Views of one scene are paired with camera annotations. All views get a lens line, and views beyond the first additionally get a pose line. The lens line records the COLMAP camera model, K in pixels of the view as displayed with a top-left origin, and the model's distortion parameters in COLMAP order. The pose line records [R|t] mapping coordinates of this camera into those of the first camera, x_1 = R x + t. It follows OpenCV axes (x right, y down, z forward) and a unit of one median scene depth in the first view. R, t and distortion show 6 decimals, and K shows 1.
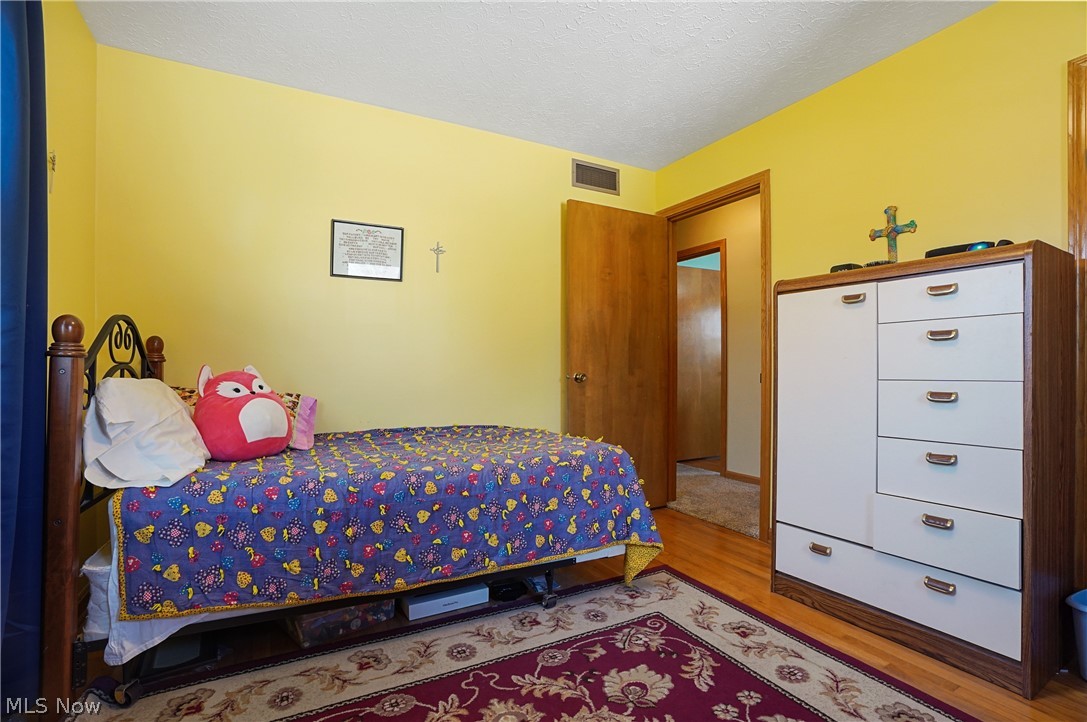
lens RADIAL K [[503.7, 0, 544.6], [0, 503.7, 365.2], [0, 0, 1]] dist [-0.062978, 0.021407]
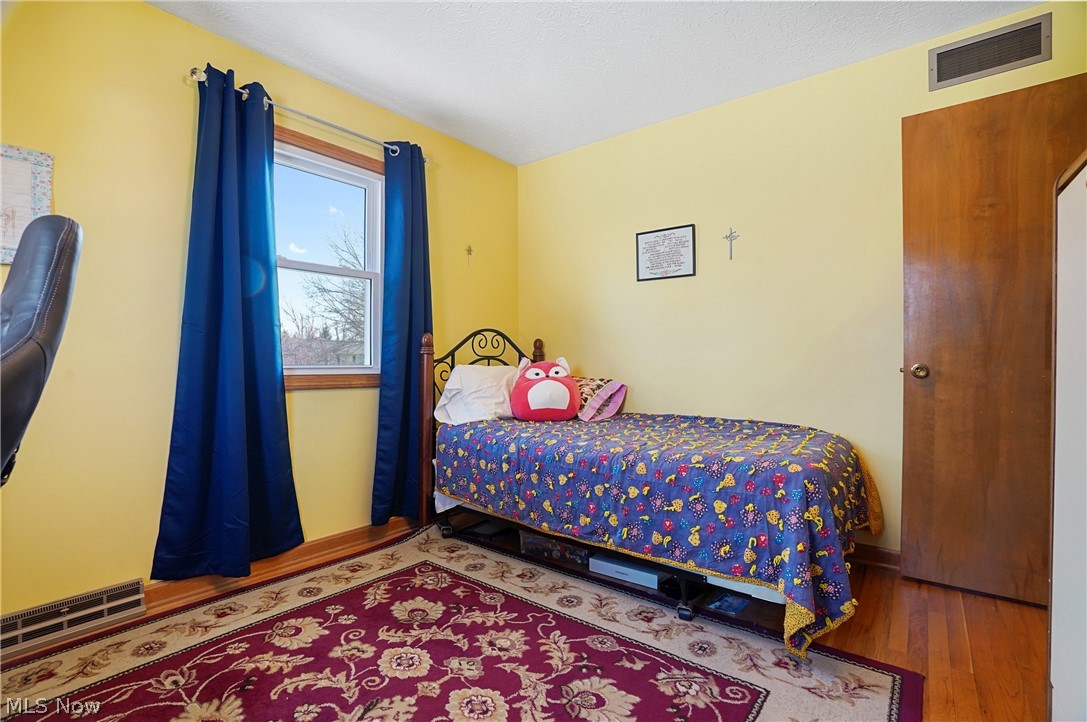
lens RADIAL K [[503.7, 0, 542.9], [0, 503.7, 361.5], [0, 0, 1]] dist [-0.062978, 0.021407]
pose [[0.389169, -0.000656, -0.921166, 0.802899], [0.008956, 0.999955, 0.003072, 0.008309], [0.921123, -0.009445, 0.389158, 0.441287]]
